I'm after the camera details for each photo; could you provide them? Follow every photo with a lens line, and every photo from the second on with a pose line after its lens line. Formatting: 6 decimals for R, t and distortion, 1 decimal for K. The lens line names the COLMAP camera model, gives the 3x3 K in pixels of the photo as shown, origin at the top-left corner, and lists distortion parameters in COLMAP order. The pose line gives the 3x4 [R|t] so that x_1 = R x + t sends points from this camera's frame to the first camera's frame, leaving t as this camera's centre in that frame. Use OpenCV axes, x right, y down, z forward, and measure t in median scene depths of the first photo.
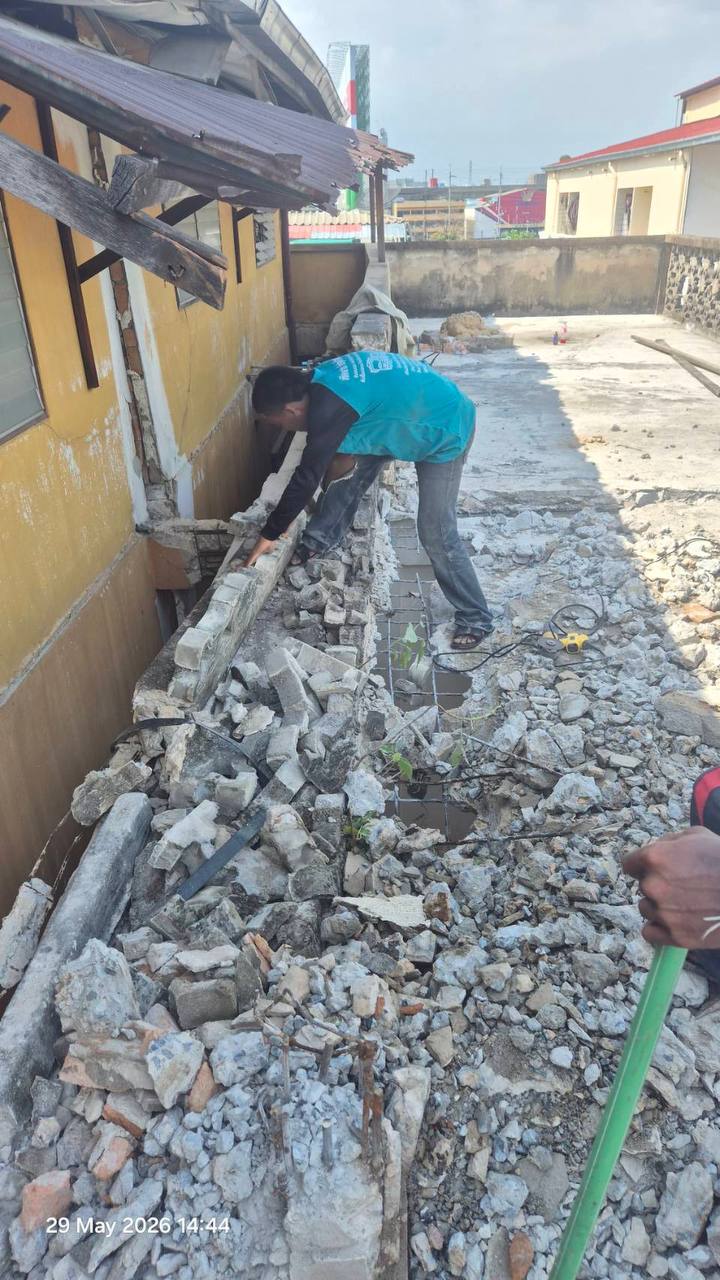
lens RADIAL K [[842.9, 0, 360.3], [0, 842.9, 641.2], [0, 0, 1]] dist [0.008021, -0.001809]
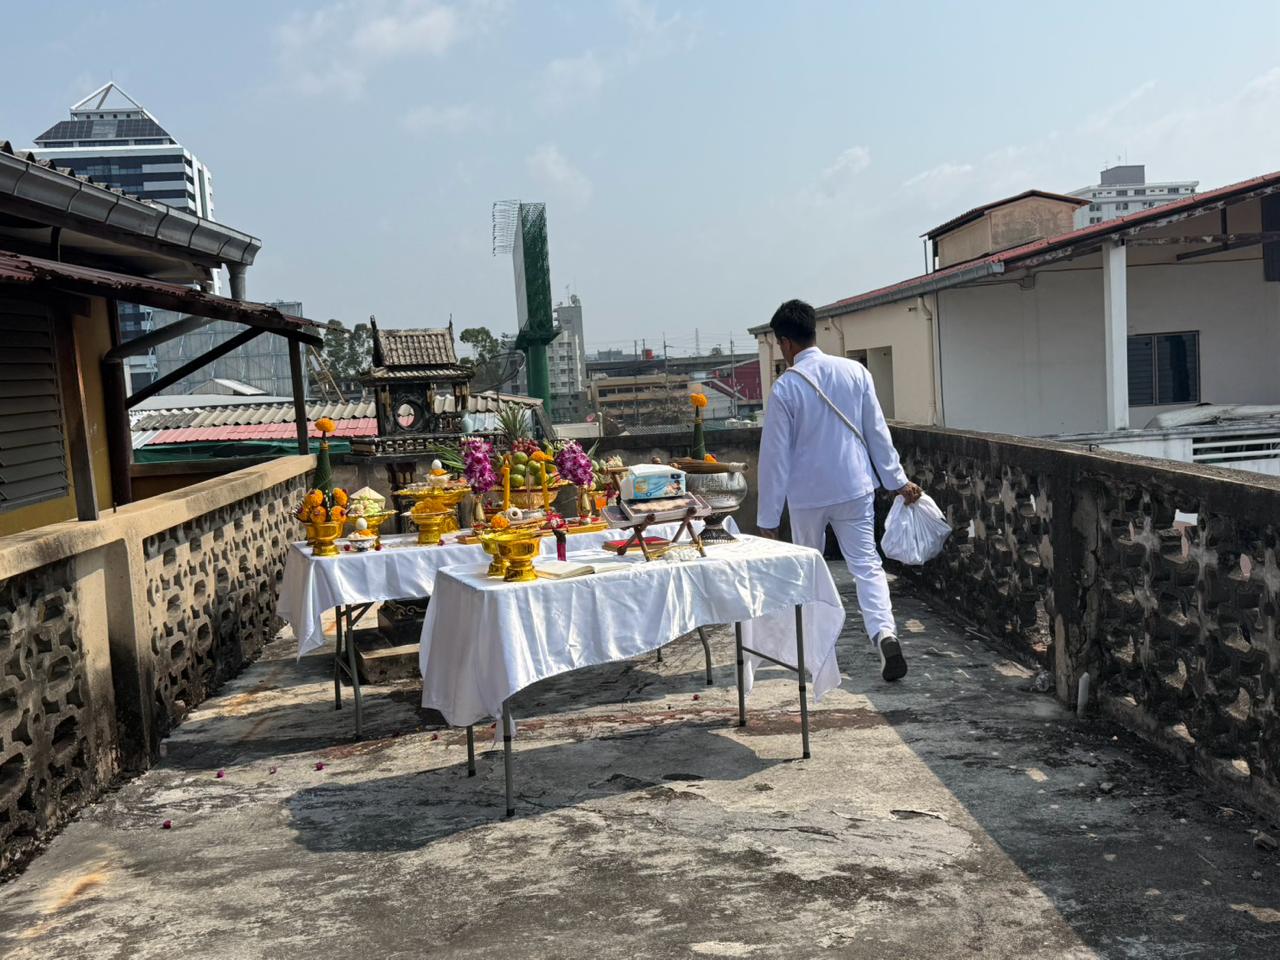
lens RADIAL K [[1253.9, 0, 637.3], [0, 1253.9, 483.0], [0, 0, 1]] dist [0.025084, 0.000000]
pose [[0.997243, -0.045152, 0.058883, 0.091275], [0.064405, 0.920797, -0.384689, -0.079473], [-0.036850, 0.387421, 0.921166, 0.154781]]
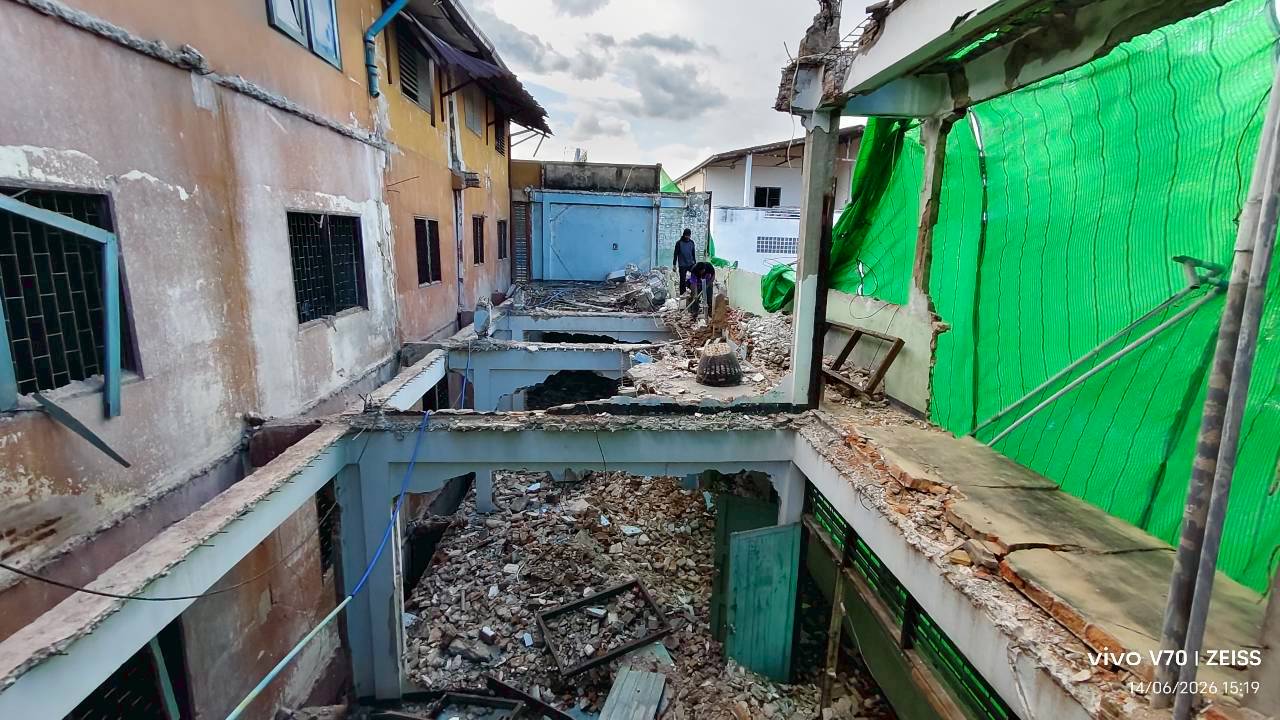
lens RADIAL K [[580.9, 0, 644.7], [0, 580.9, 360.1], [0, 0, 1]] dist [0.011145, 0.001084]
pose [[0.993435, 0.033966, 0.109236, 0.079427], [-0.002803, 0.961843, -0.273589, 0.326947], [-0.114361, 0.271487, 0.955624, -0.308586]]
